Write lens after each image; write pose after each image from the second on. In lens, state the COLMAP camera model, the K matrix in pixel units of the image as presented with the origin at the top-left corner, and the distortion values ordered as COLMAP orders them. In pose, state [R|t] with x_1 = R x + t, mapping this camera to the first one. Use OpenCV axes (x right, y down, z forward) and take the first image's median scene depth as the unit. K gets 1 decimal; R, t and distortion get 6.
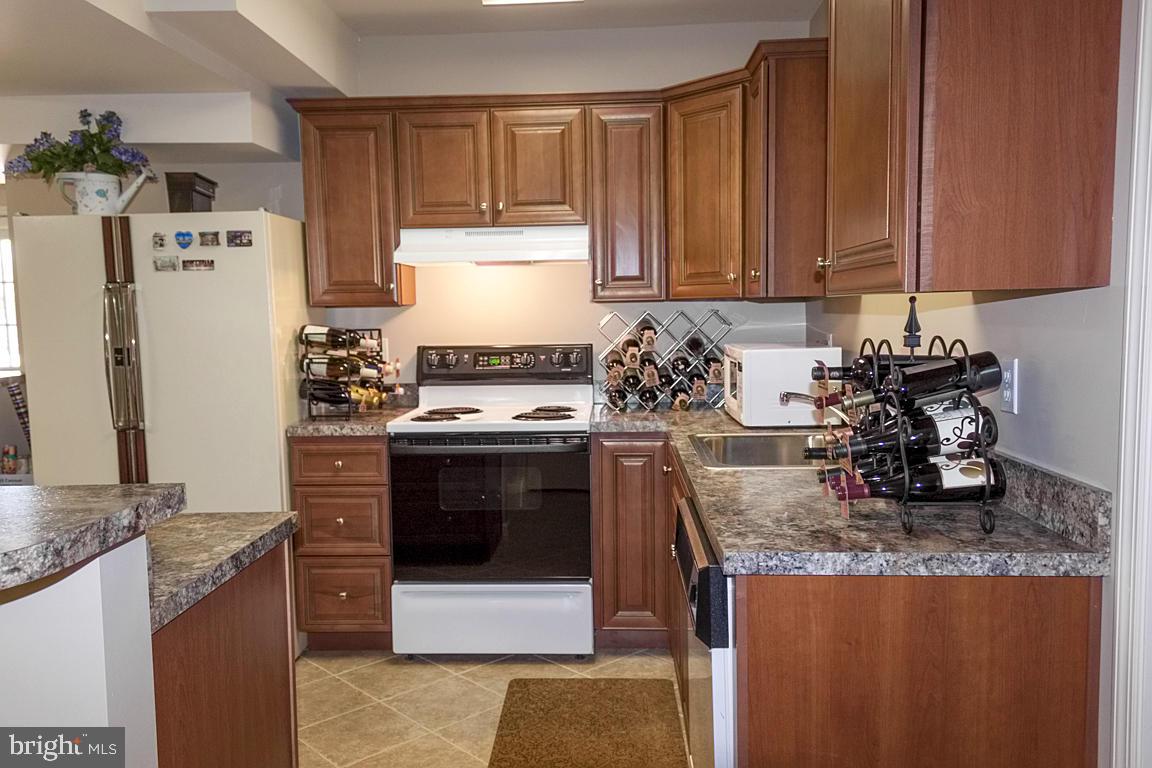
lens RADIAL K [[918.2, 0, 569.2], [0, 918.2, 394.1], [0, 0, 1]] dist [0.075566, -0.045499]
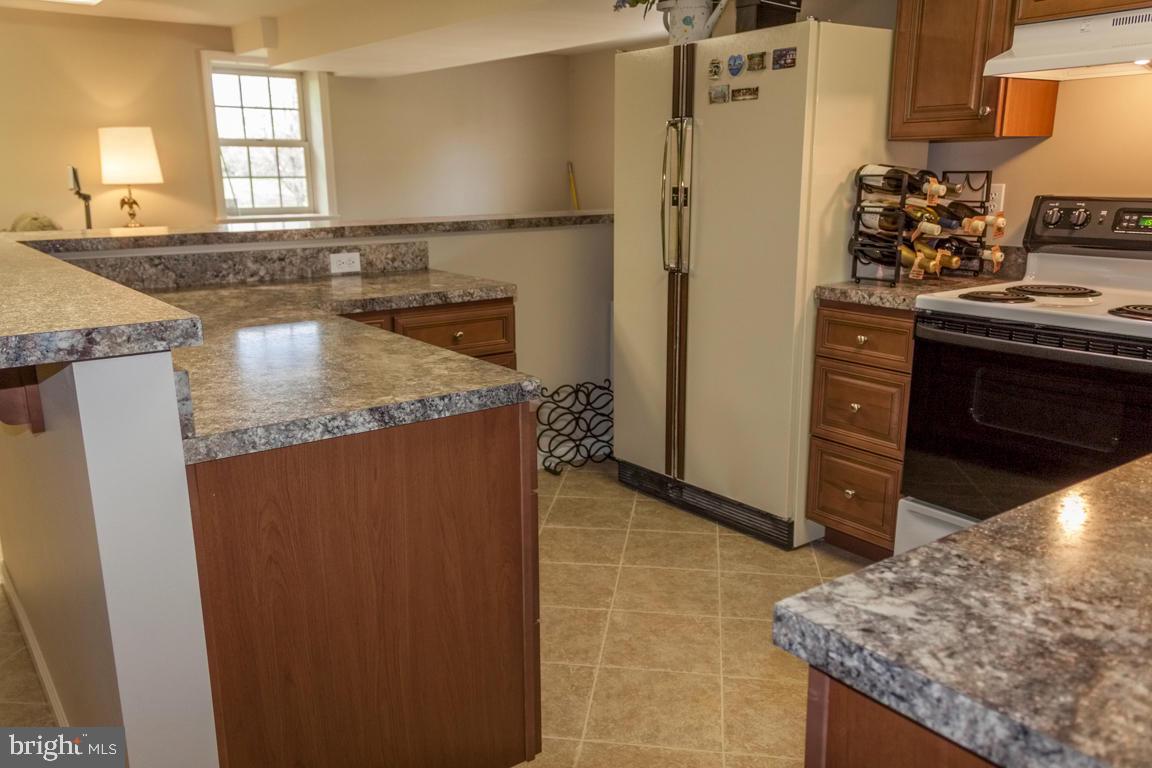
lens RADIAL K [[918.2, 0, 569.2], [0, 918.2, 394.1], [0, 0, 1]] dist [0.075566, -0.045499]
pose [[0.631200, 0.198962, -0.749667, 0.212645], [-0.077760, 0.977902, 0.194064, -0.015668], [0.771712, -0.064199, 0.632723, 0.274957]]
